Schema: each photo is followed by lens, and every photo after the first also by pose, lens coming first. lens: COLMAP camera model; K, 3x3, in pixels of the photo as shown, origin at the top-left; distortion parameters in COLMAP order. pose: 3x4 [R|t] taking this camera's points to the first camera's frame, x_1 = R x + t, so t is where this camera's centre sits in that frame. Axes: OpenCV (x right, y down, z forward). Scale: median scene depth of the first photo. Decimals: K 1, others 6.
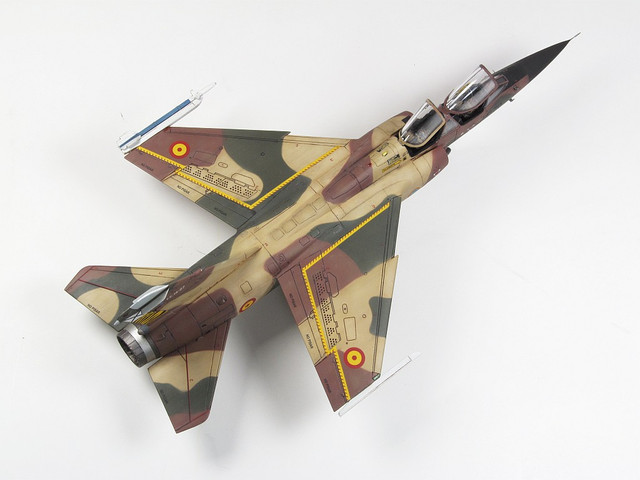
lens RADIAL K [[1383.7, 0, 320.0], [0, 1383.7, 240.0], [0, 0, 1]] dist [-0.224990, -0.042782]
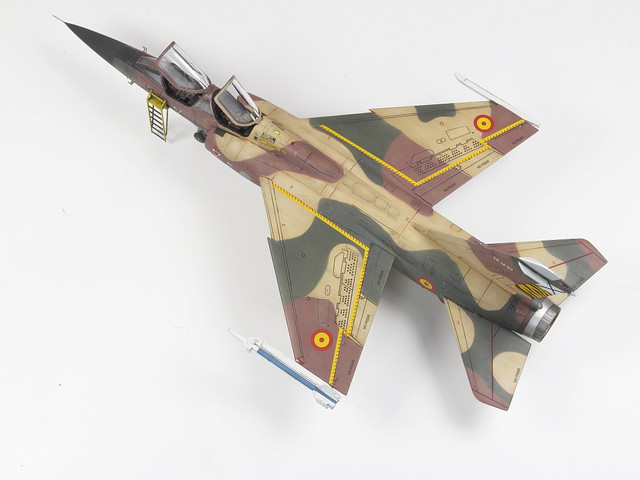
lens RADIAL K [[1383.7, 0, 320.0], [0, 1383.7, 240.0], [0, 0, 1]] dist [-0.224990, -0.042782]
pose [[-0.263928, -0.916045, 0.302001, -0.328242], [0.880961, -0.101447, 0.462186, -0.499848], [-0.392746, 0.388035, 0.833775, 0.214162]]
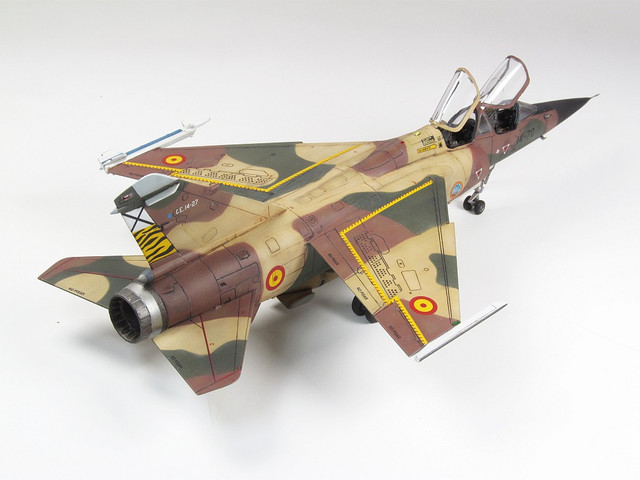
lens RADIAL K [[1347.7, 0, 320.0], [0, 1347.7, 240.0], [0, 0, 1]] dist [-0.208763, -0.010847]
pose [[0.992946, -0.080686, 0.086880, -0.091329], [0.115228, 0.829363, -0.546698, 0.445082], [-0.027944, 0.552853, 0.832810, 0.355120]]
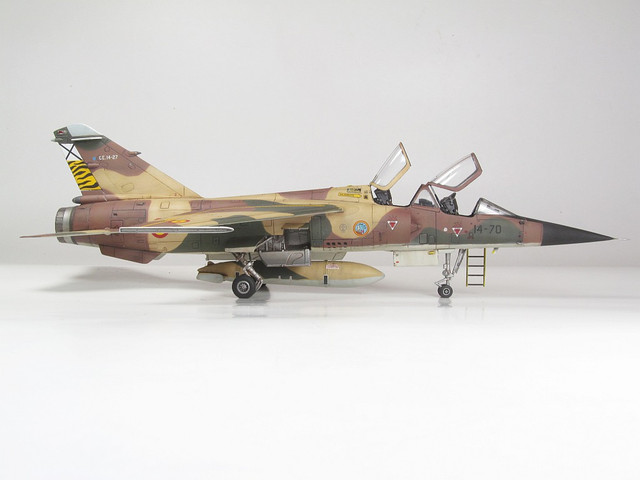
lens RADIAL K [[923.4, 0, 320.0], [0, 923.4, 240.0], [0, 0, 1]] dist [-0.217671, 0.001132]
pose [[0.726028, -0.039014, -0.686557, 0.524216], [-0.604349, 0.440143, -0.664105, 0.447602], [0.328093, 0.897080, 0.295978, 0.835246]]
